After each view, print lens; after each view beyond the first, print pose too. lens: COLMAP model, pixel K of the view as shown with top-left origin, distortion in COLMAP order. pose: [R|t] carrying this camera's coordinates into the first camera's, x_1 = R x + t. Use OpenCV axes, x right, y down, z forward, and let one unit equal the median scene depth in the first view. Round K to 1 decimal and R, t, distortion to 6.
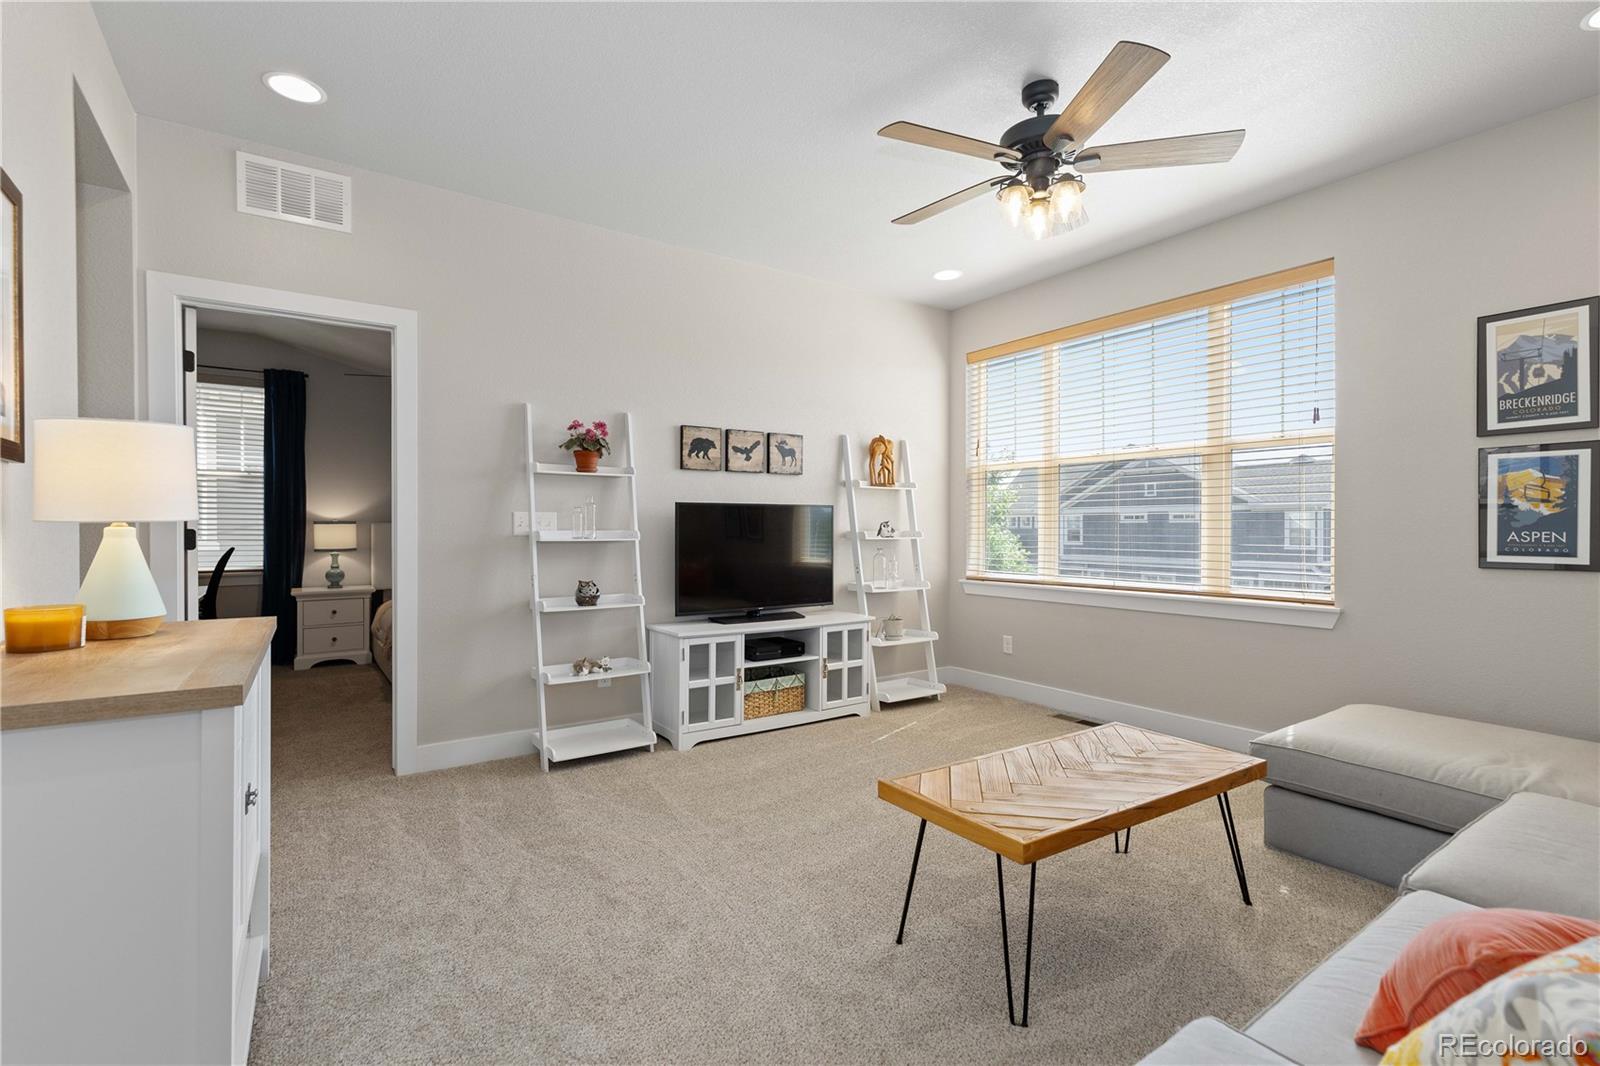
lens RADIAL K [[728.1, 0, 790.4], [0, 728.1, 529.3], [0, 0, 1]] dist [0.010602, -0.002743]
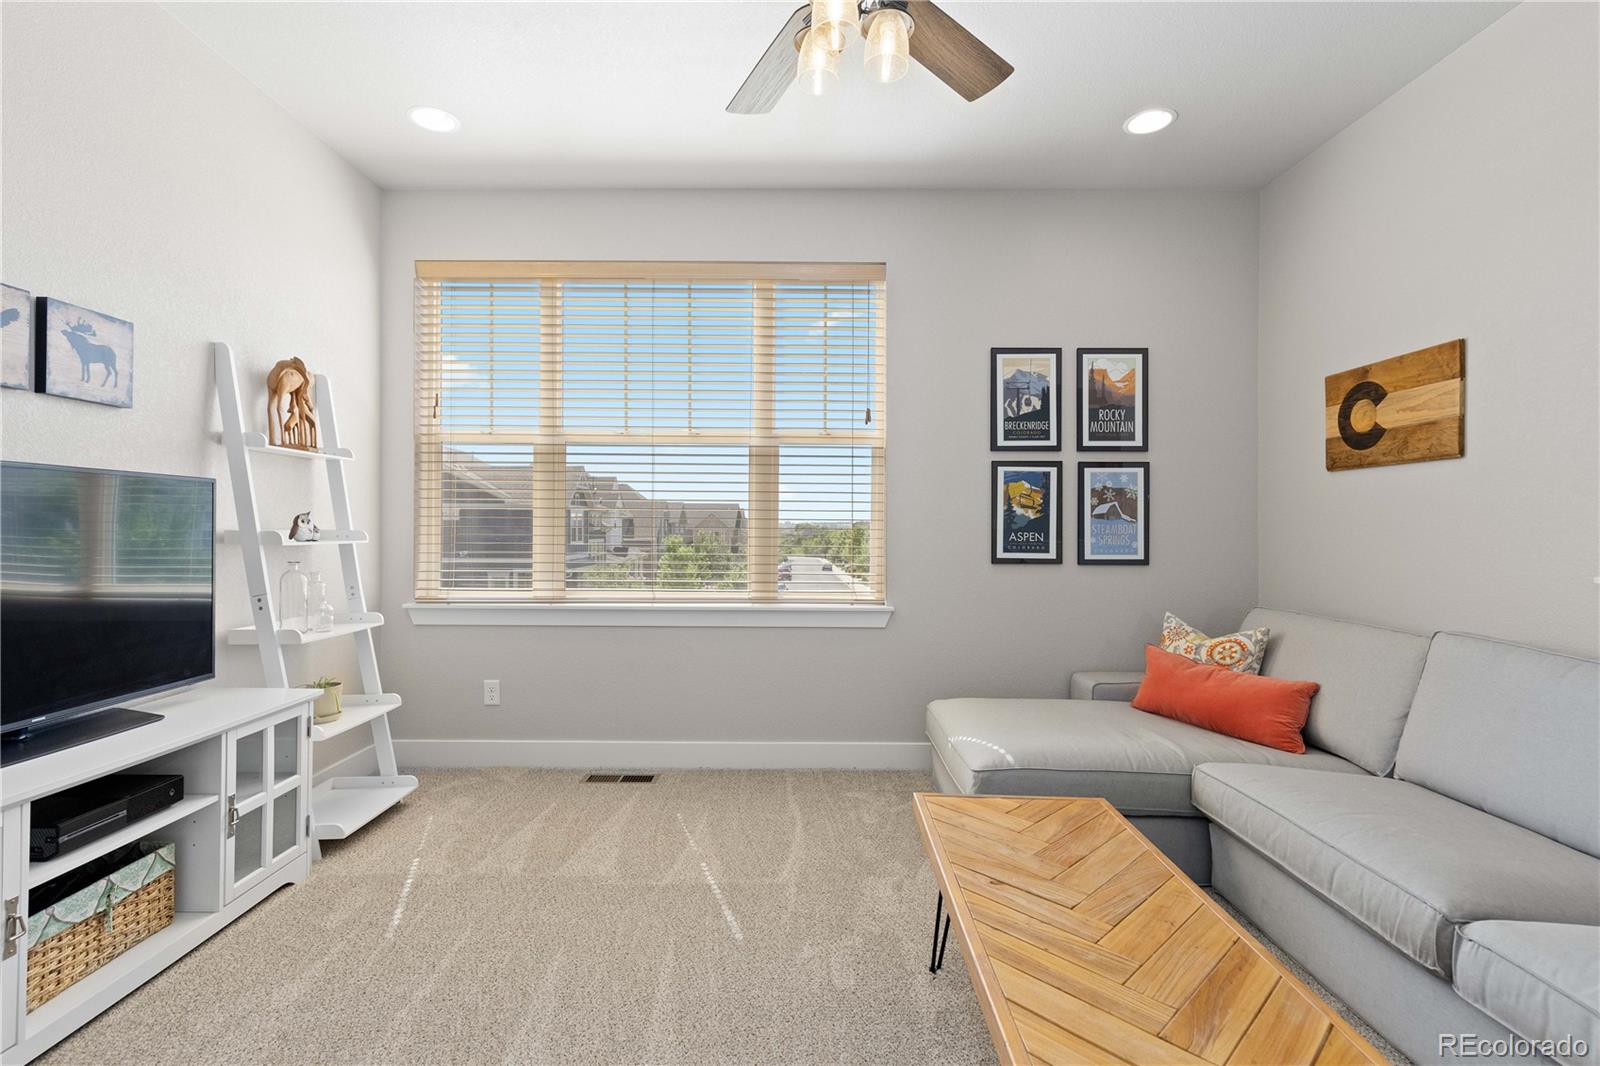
lens RADIAL K [[728.1, 0, 790.4], [0, 728.1, 529.3], [0, 0, 1]] dist [0.010602, -0.002743]
pose [[0.572265, 0.001163, 0.820068, -0.144948], [-0.006182, 0.999977, 0.002896, -0.002057], [-0.820045, -0.006727, 0.572259, 0.445080]]
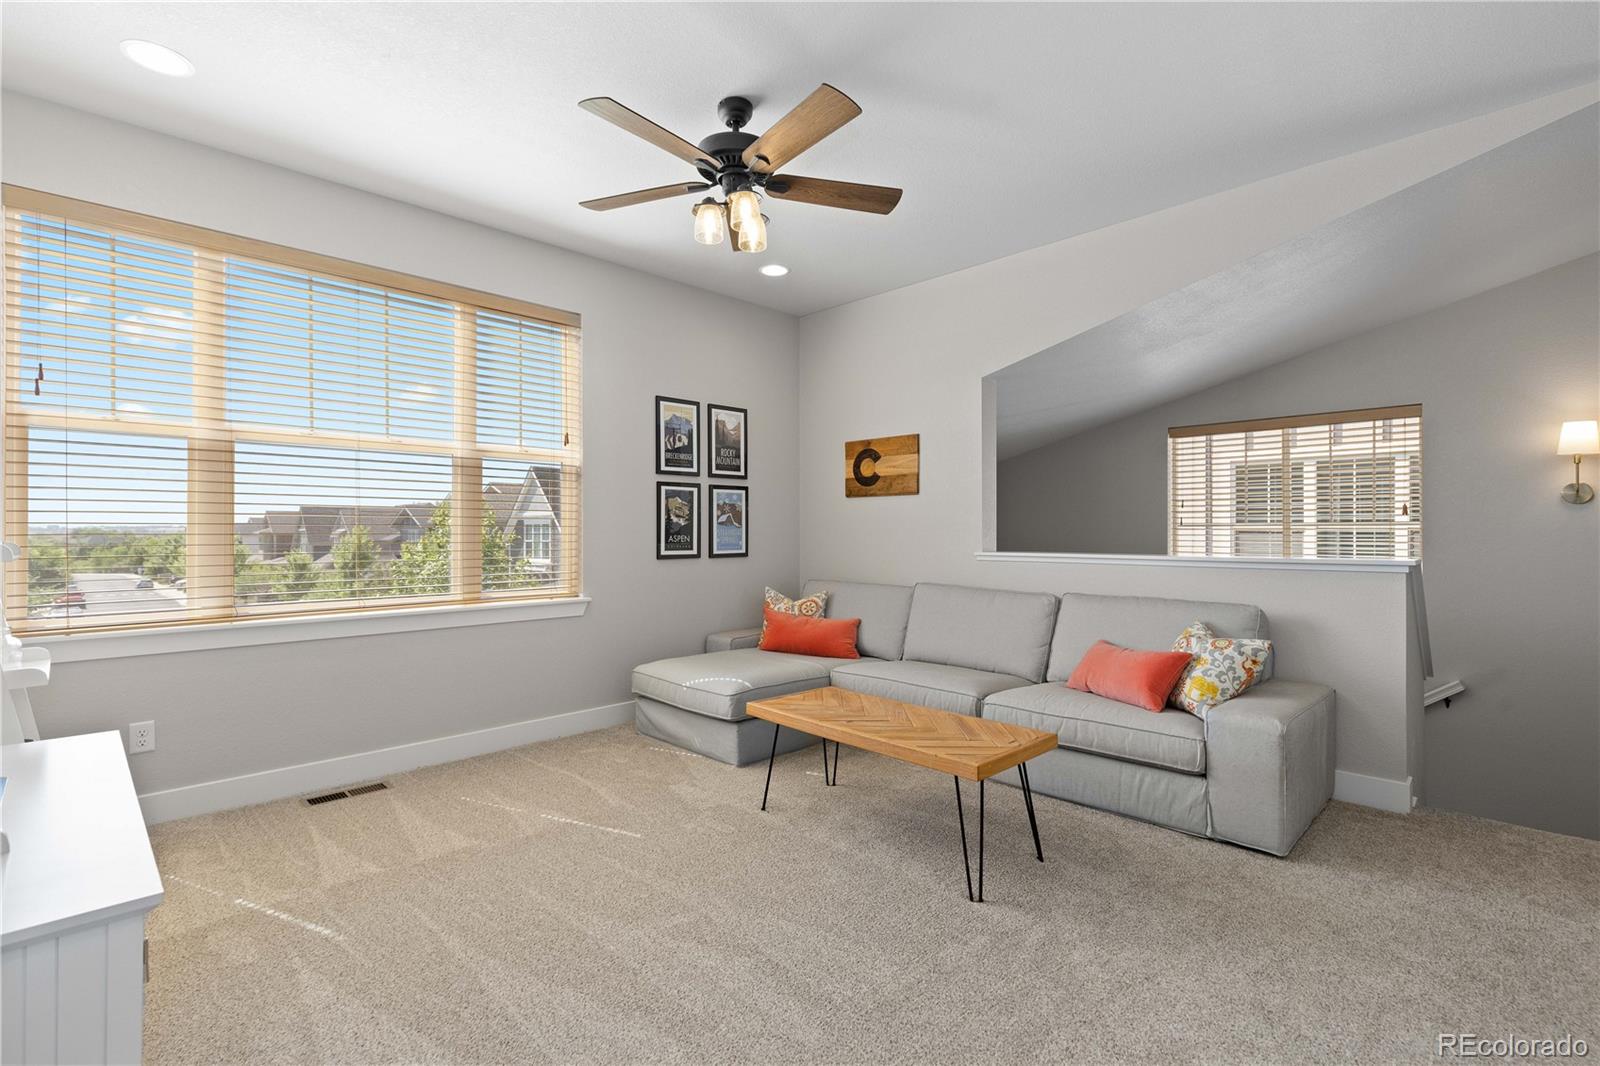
lens RADIAL K [[728.1, 0, 790.4], [0, 728.1, 529.3], [0, 0, 1]] dist [0.010602, -0.002743]
pose [[-0.165684, 0.003958, 0.986171, -0.452487], [0.002908, 0.999990, -0.003524, -0.002802], [-0.986175, 0.002284, -0.165693, 0.727543]]
